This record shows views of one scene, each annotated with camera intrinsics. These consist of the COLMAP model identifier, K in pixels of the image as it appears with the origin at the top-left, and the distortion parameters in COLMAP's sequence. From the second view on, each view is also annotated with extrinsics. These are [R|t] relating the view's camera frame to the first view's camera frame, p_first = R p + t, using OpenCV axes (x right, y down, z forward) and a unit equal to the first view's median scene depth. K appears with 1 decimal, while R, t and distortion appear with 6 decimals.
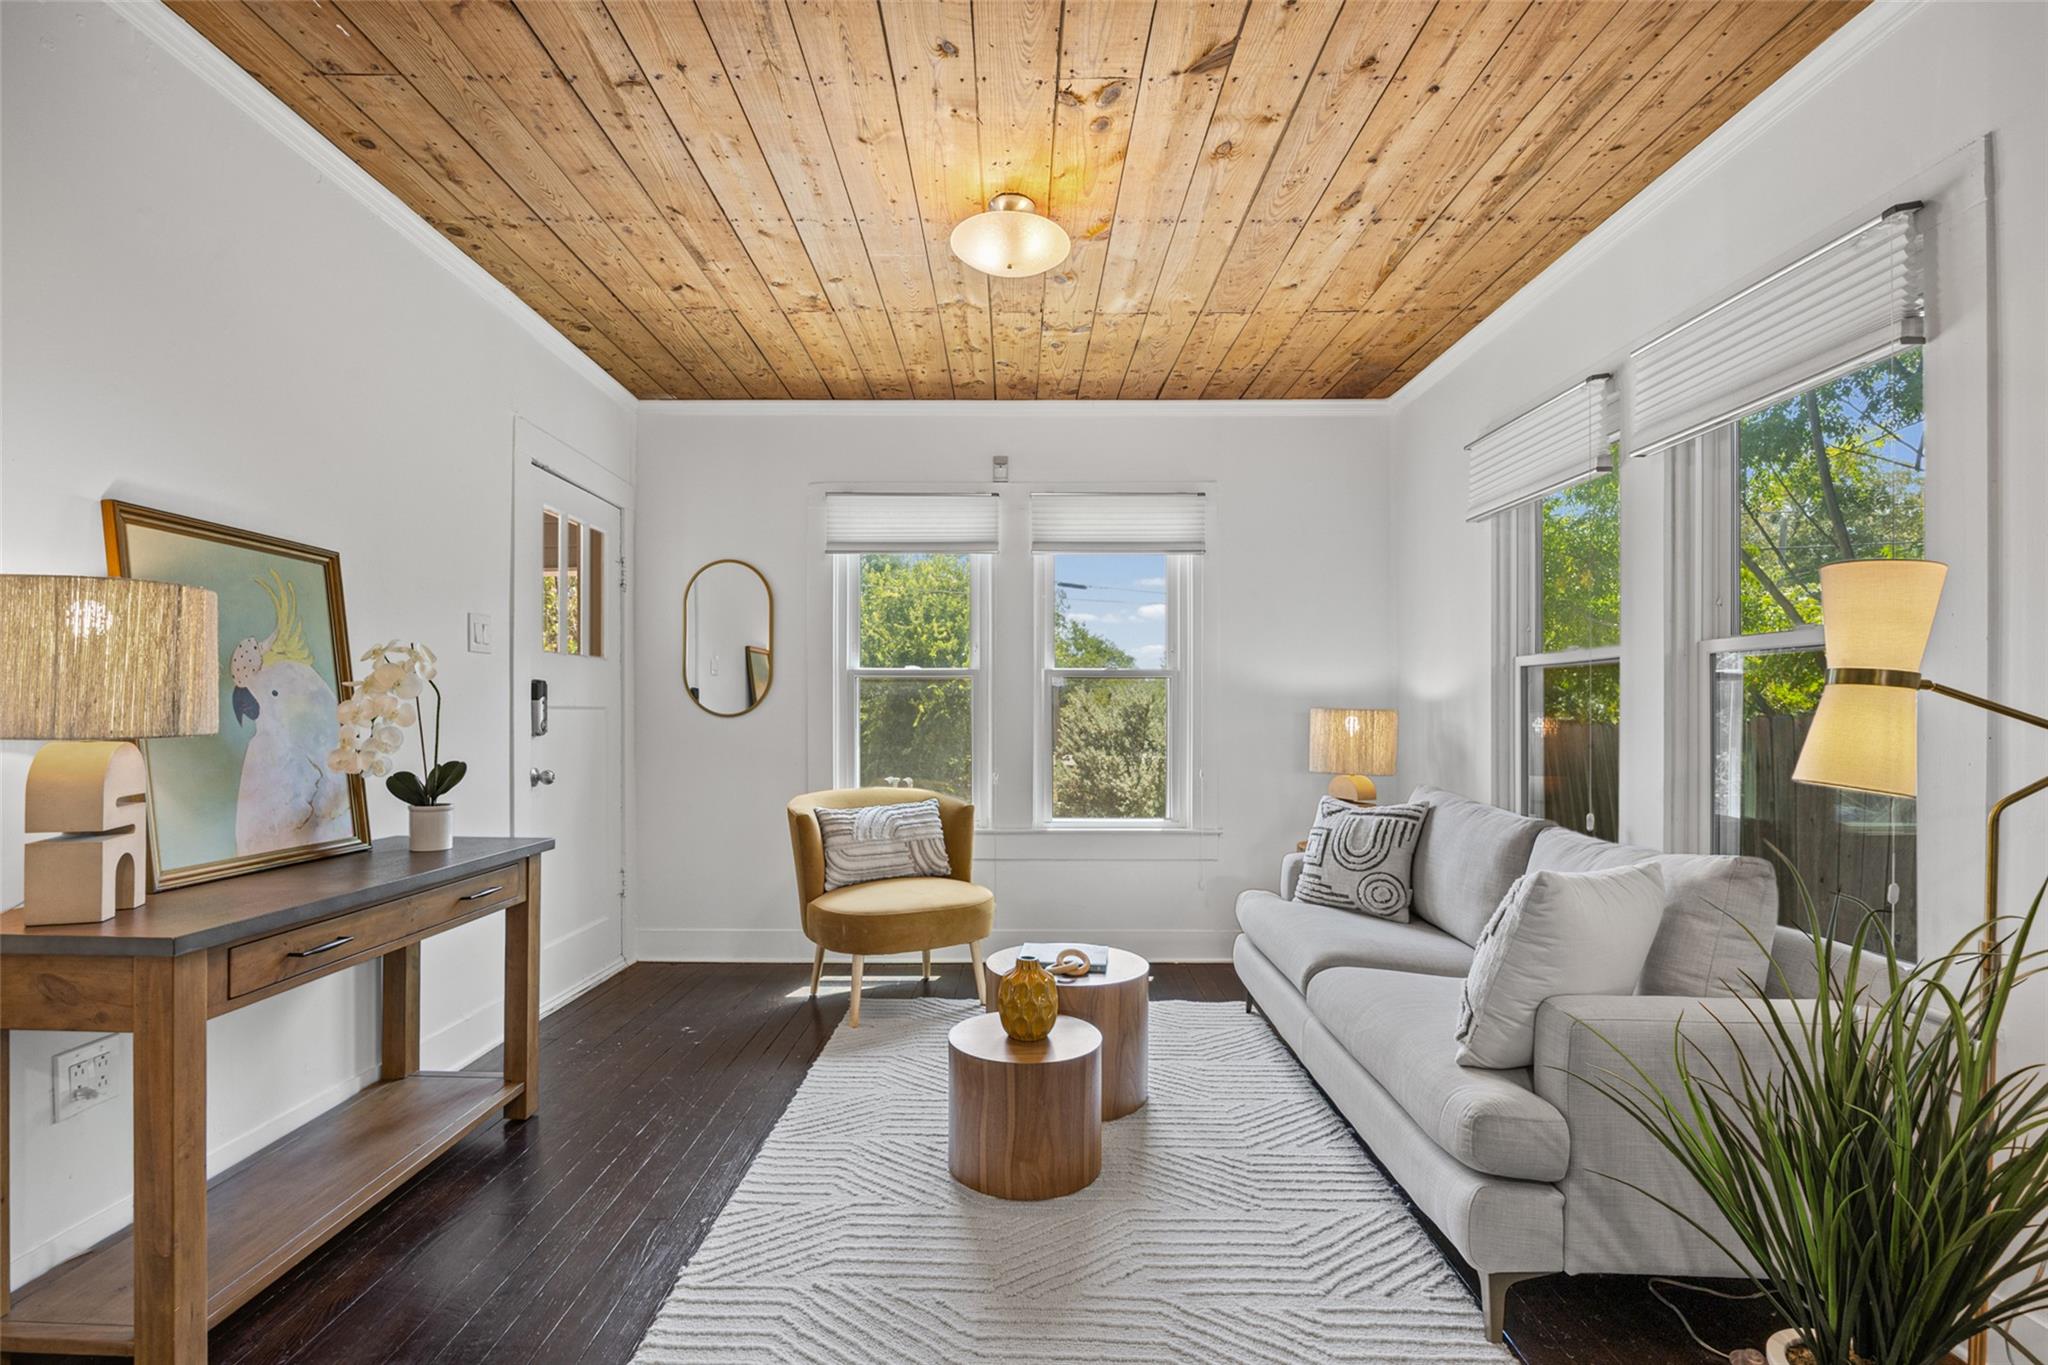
lens RADIAL K [[959.4, 0, 998.2], [0, 959.4, 723.7], [0, 0, 1]] dist [-0.011101, 0.000440]
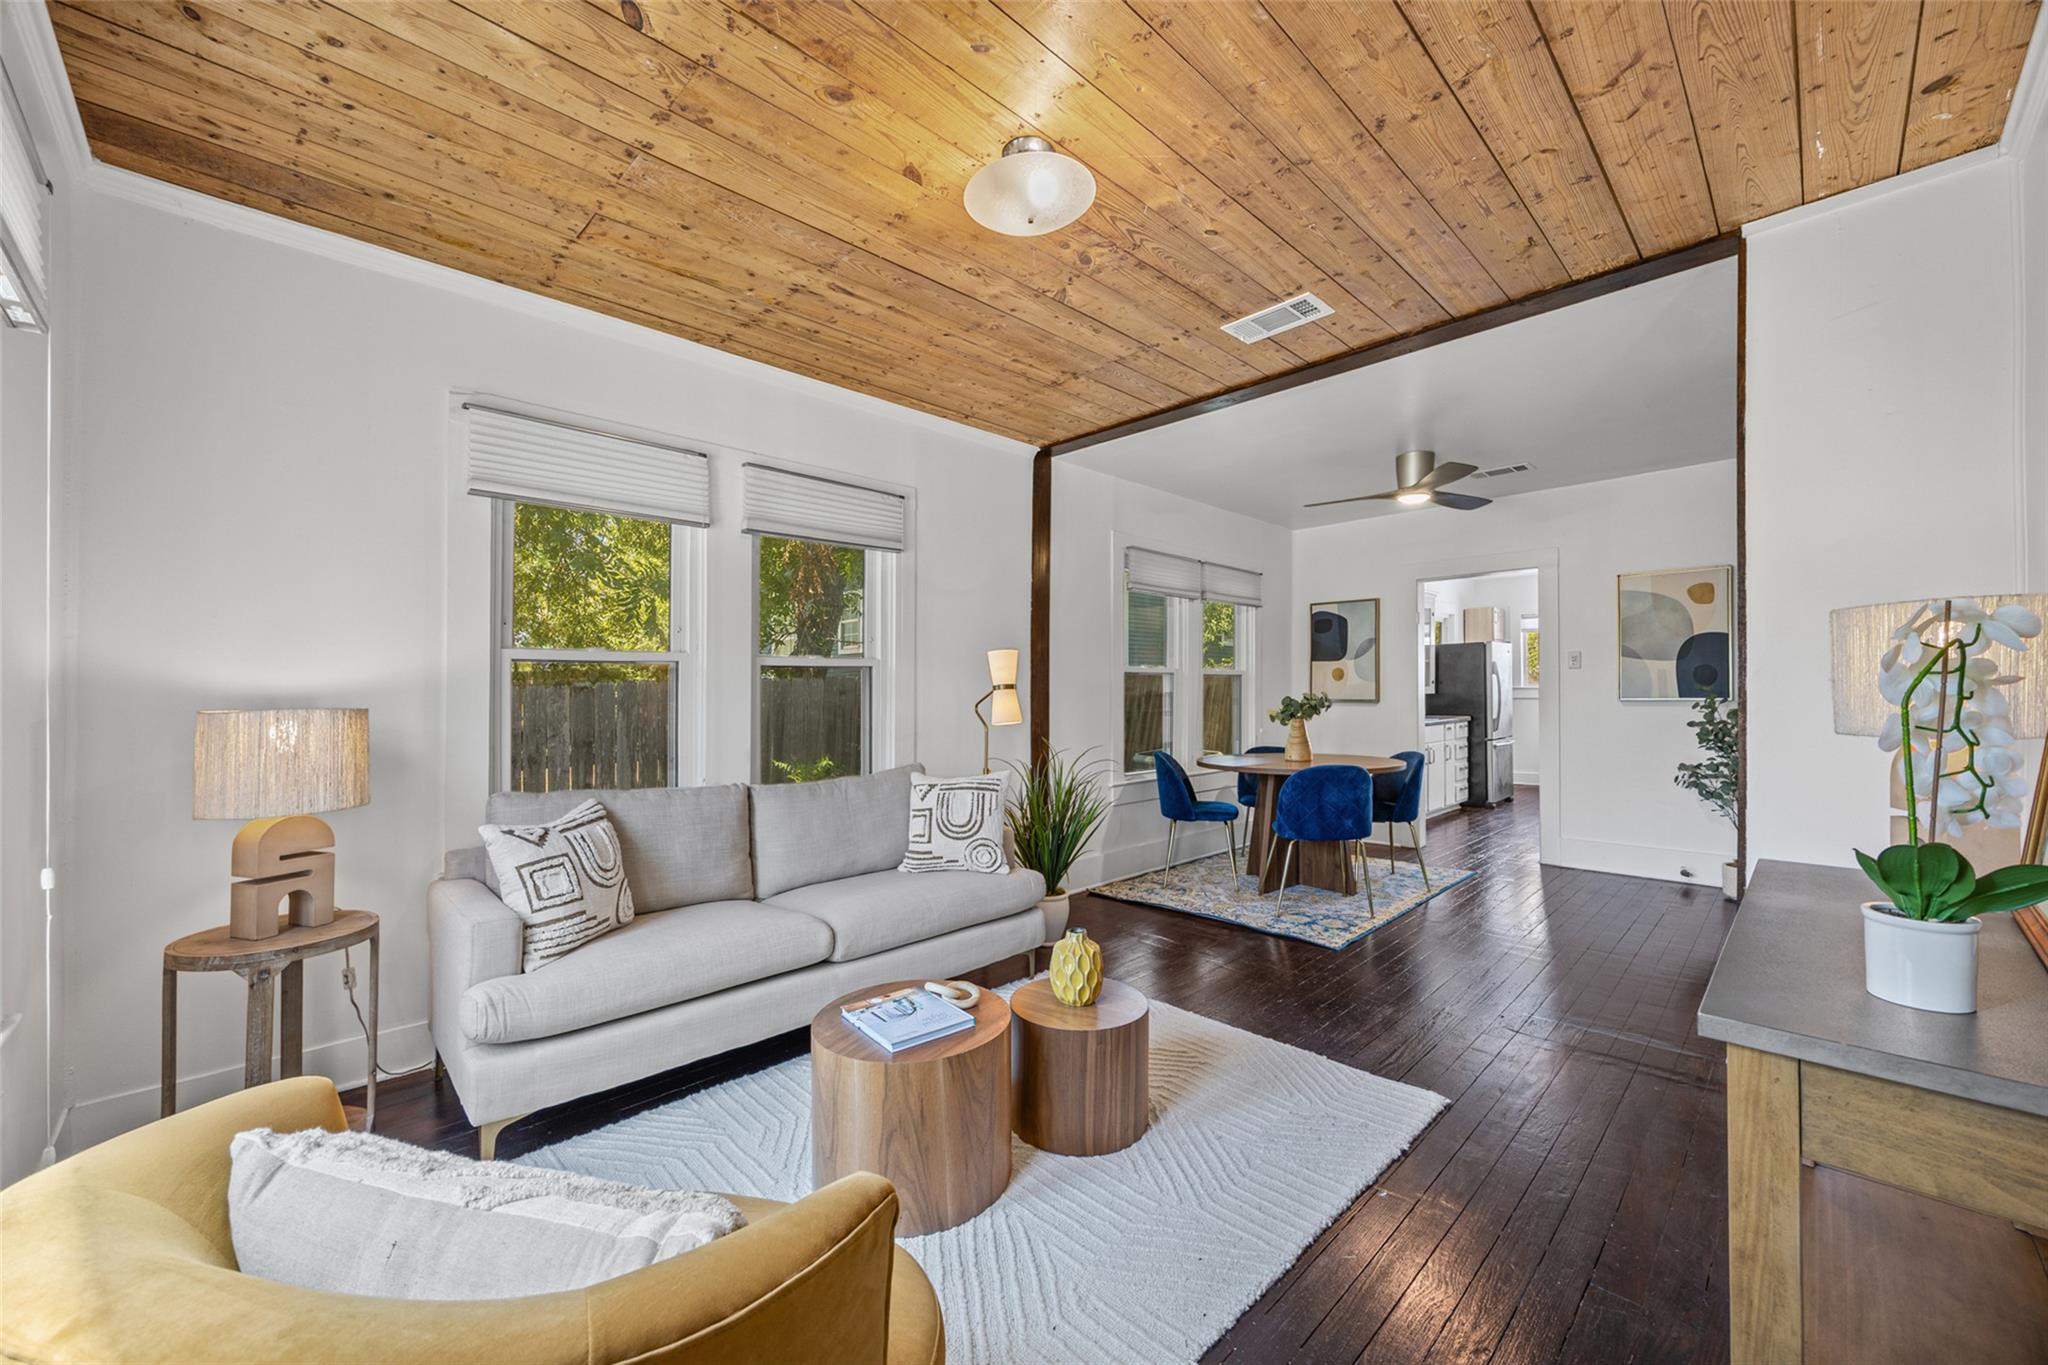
lens RADIAL K [[782.5, 0, 1030.5], [0, 782.5, 684.8], [0, 0, 1]] dist [-0.002506, -0.000262]
pose [[-0.720207, -0.002239, 0.693755, -0.550486], [0.010719, 0.999840, 0.014355, -0.052677], [-0.693676, 0.017775, -0.720068, 1.689026]]
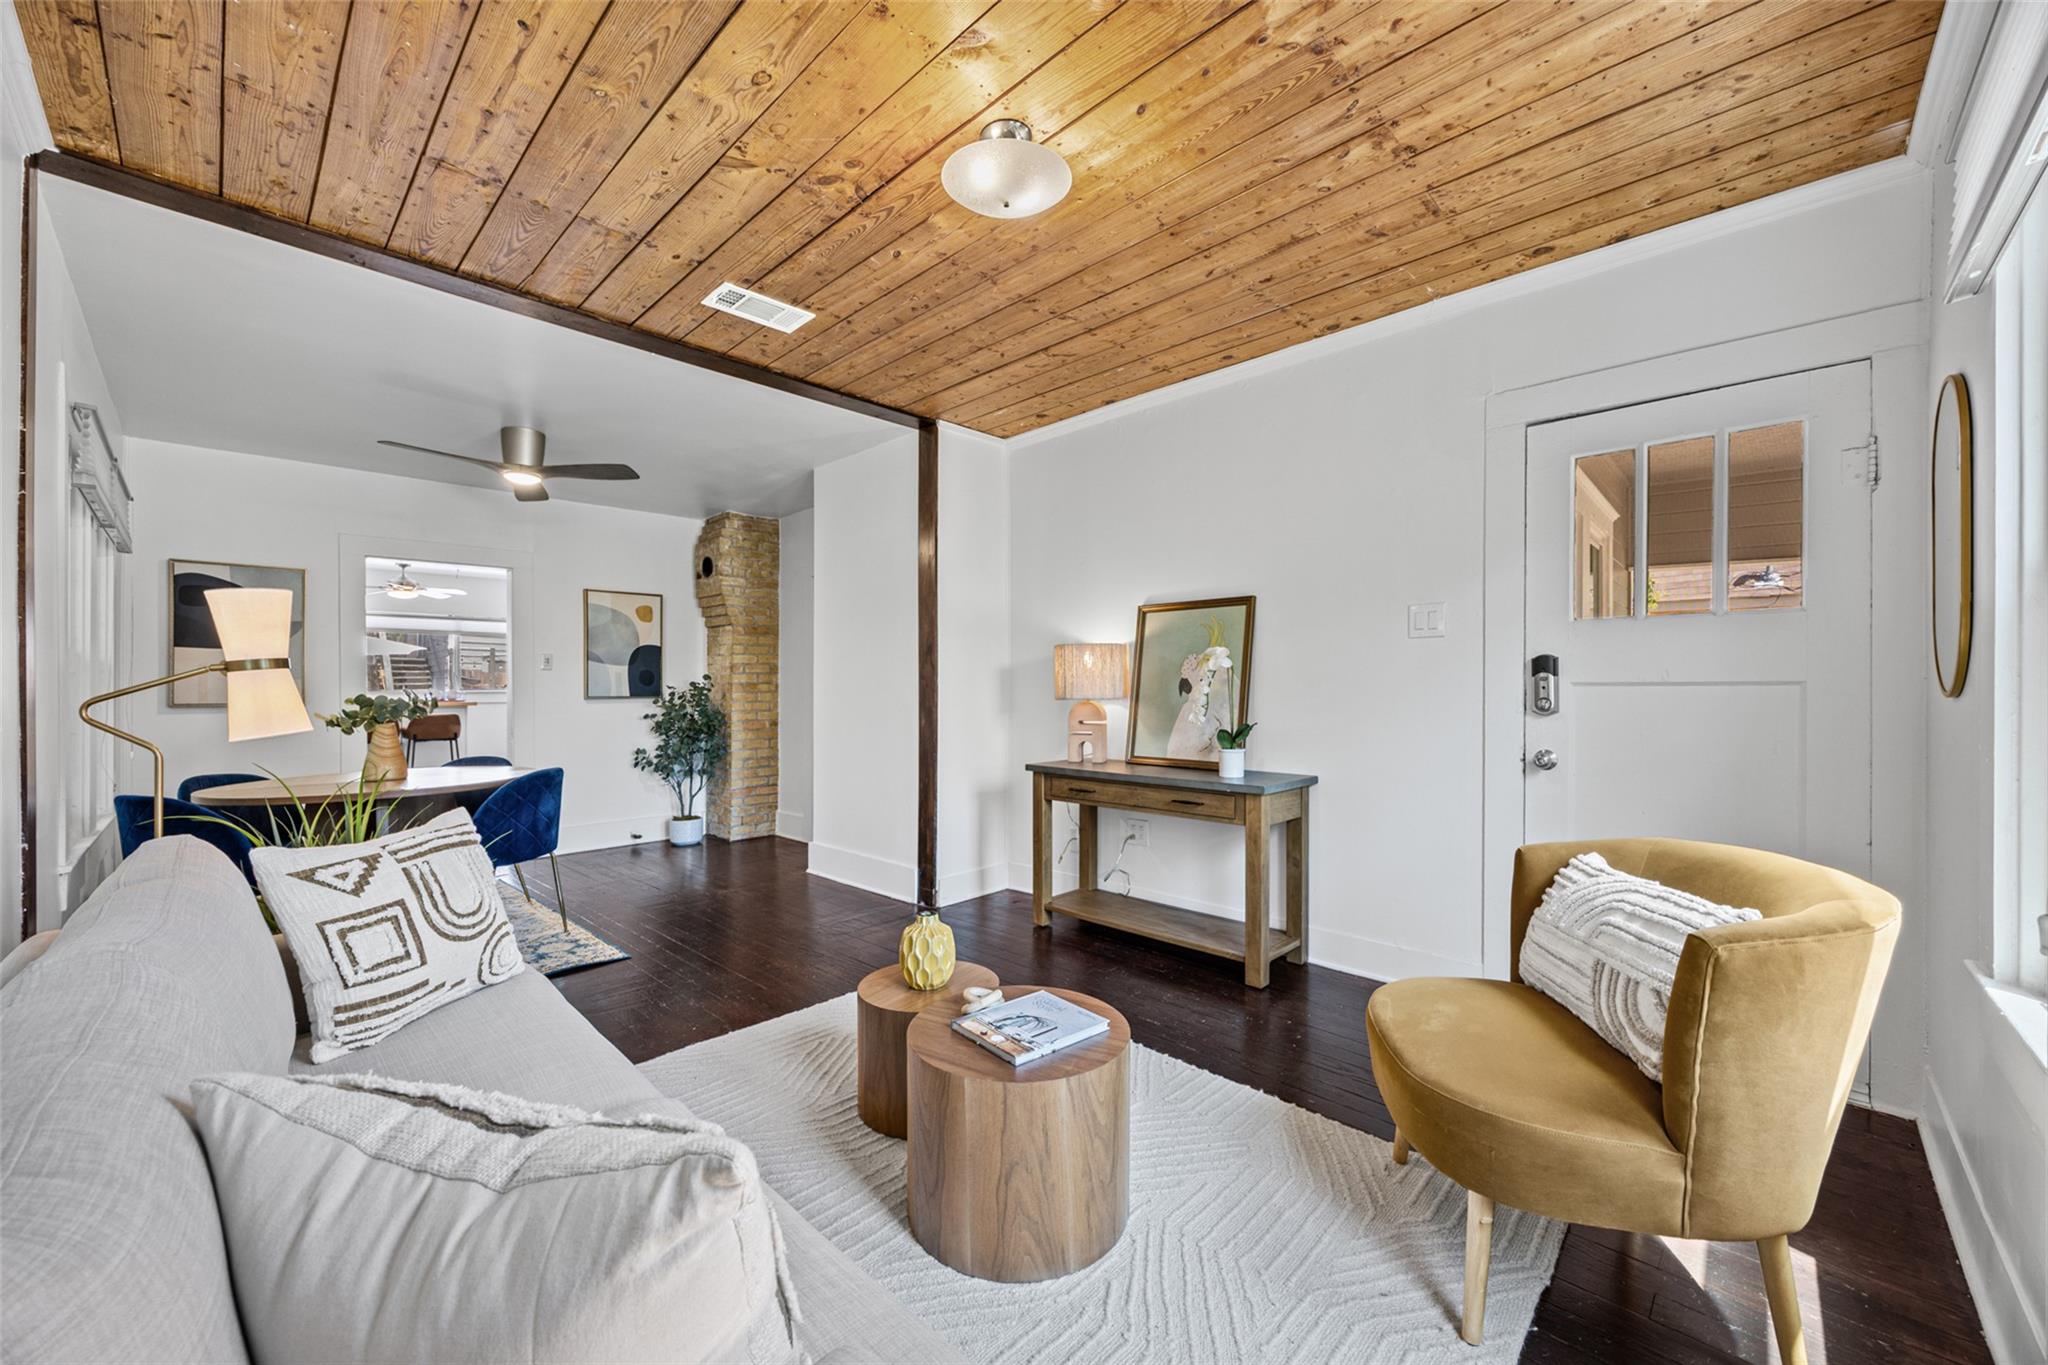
lens RADIAL K [[775.0, 0, 1022.5], [0, 775.0, 700.4], [0, 0, 1]] dist [-0.000677, -0.000053]
pose [[-0.681632, 0.003190, -0.731688, 0.605093], [-0.011790, 0.999813, 0.015342, -0.010744], [0.731600, 0.019084, -0.681467, 1.678301]]
